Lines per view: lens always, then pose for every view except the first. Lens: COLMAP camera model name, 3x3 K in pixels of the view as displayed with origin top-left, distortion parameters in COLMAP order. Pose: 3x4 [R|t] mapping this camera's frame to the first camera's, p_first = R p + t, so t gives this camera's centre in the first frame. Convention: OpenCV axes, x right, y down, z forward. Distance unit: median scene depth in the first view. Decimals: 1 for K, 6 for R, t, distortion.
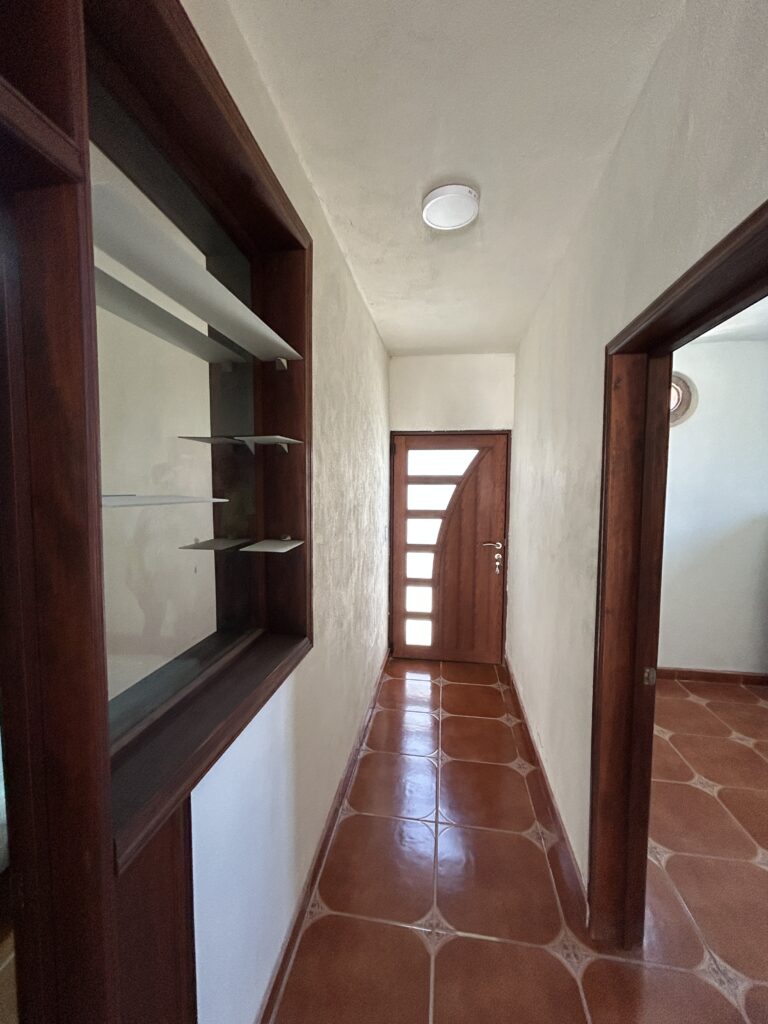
lens RADIAL K [[410.9, 0, 381.5], [0, 410.9, 511.1], [0, 0, 1]] dist [0.000039, 0.000510]
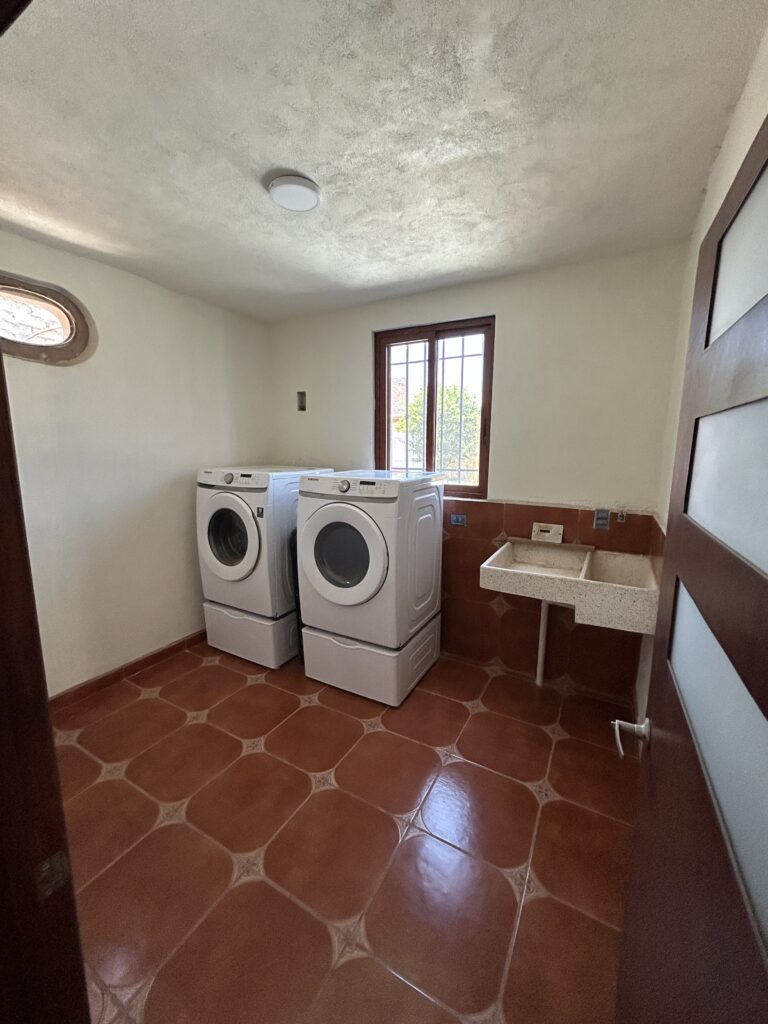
lens RADIAL K [[410.9, 0, 380.0], [0, 410.9, 513.9], [0, 0, 1]] dist [0.000039, 0.000510]
pose [[0.352536, -0.153419, 0.923137, 0.058521], [0.058676, 0.988152, 0.141816, -0.004607], [-0.933957, 0.004171, 0.357361, 0.069154]]
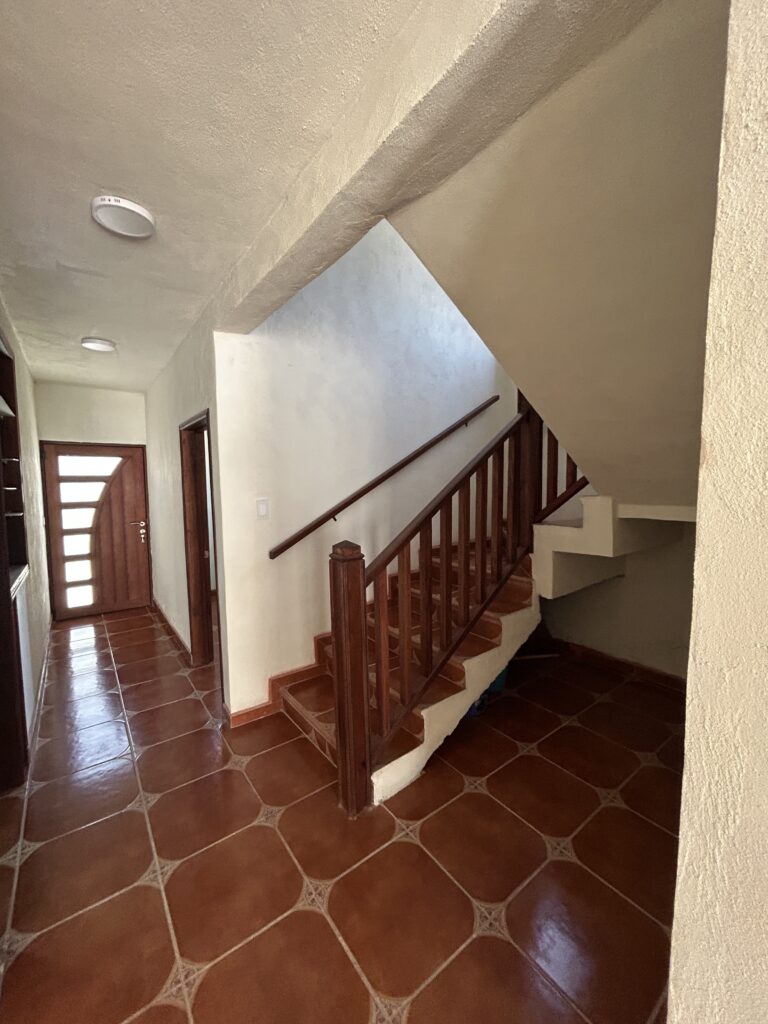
lens RADIAL K [[410.9, 0, 383.0], [0, 410.9, 512.9], [0, 0, 1]] dist [0.000039, 0.000510]
pose [[0.695772, -0.066067, 0.715218, -0.164369], [0.058672, 0.997661, 0.035080, 0.044889], [-0.715862, 0.017556, 0.698021, -0.638447]]
